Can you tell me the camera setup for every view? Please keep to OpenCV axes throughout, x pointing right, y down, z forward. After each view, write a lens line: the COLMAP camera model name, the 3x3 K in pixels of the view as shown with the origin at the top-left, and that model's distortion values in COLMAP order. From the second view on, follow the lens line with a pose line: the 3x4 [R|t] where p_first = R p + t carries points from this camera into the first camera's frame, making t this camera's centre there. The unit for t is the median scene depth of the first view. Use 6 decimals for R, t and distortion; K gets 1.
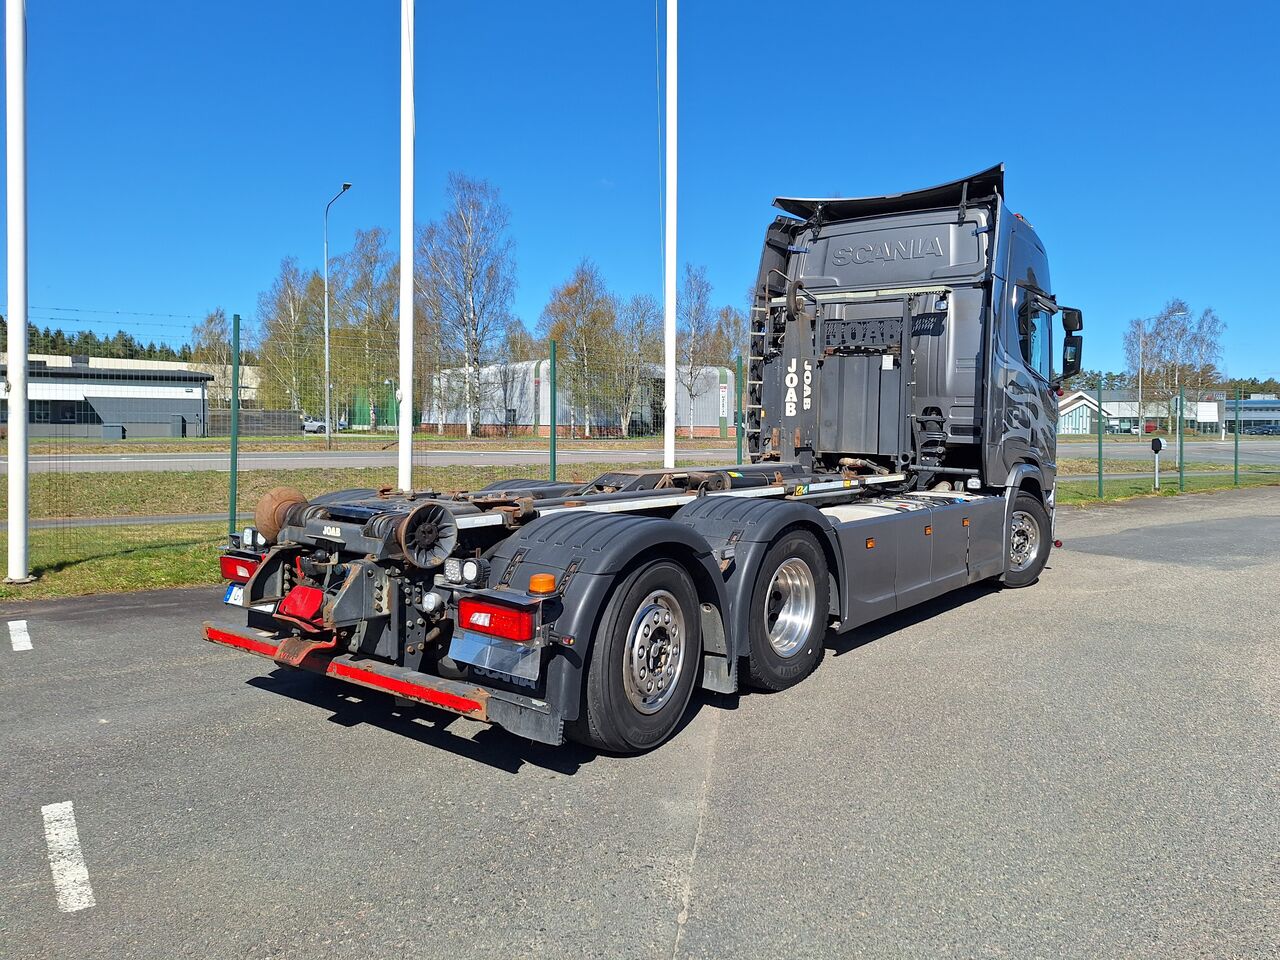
lens RADIAL K [[930.6, 0, 636.1], [0, 930.6, 487.3], [0, 0, 1]] dist [0.033925, -0.039590]
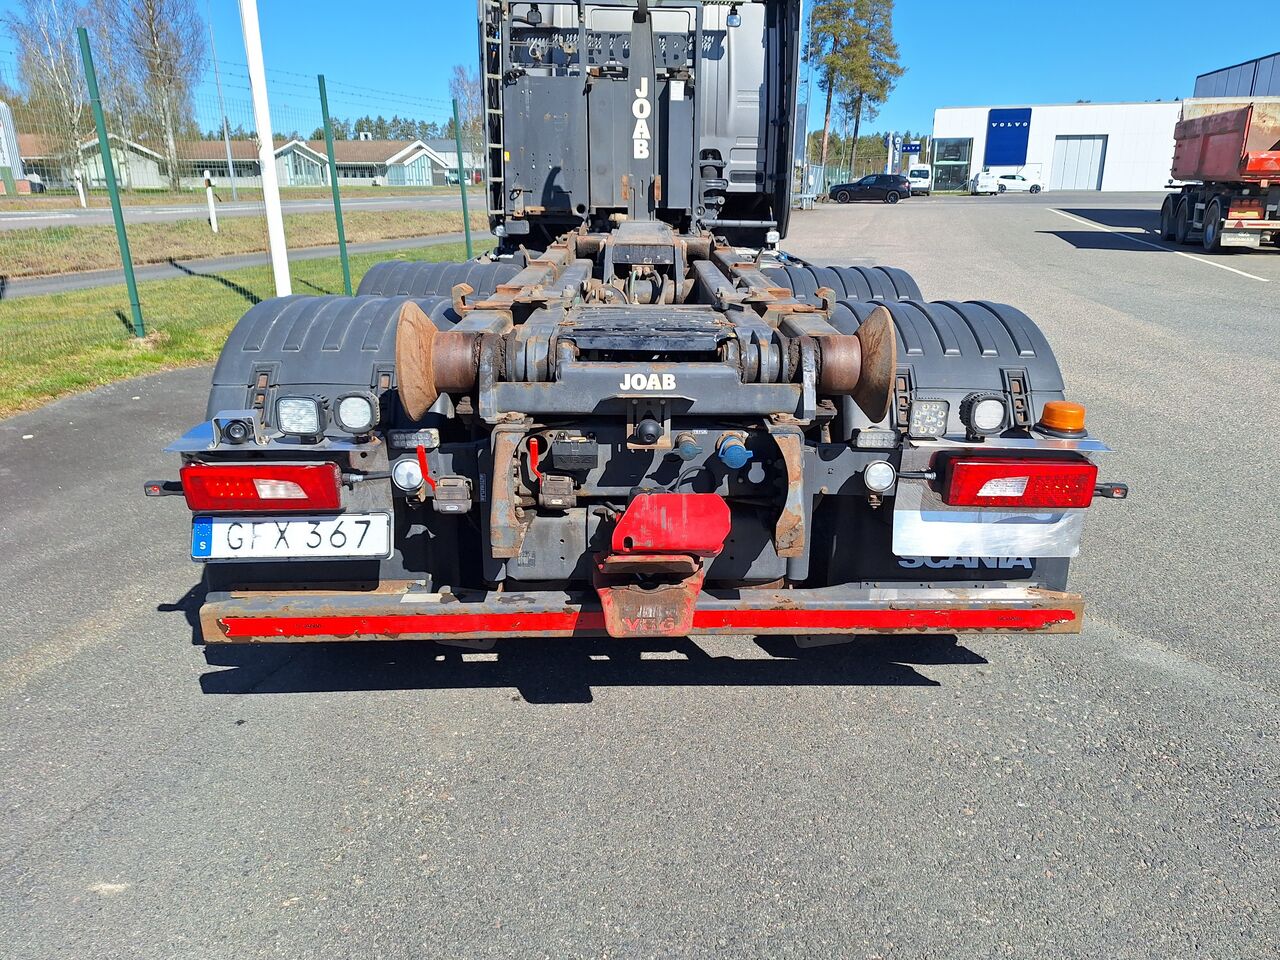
lens RADIAL K [[930.6, 0, 472.8], [0, 930.6, 529.8], [0, 0, 1]] dist [0.033925, -0.039590]
pose [[0.772030, -0.229075, 0.592870, -0.468404], [0.049004, 0.951469, 0.303818, -0.023873], [-0.633695, -0.205504, 0.745788, 0.418461]]
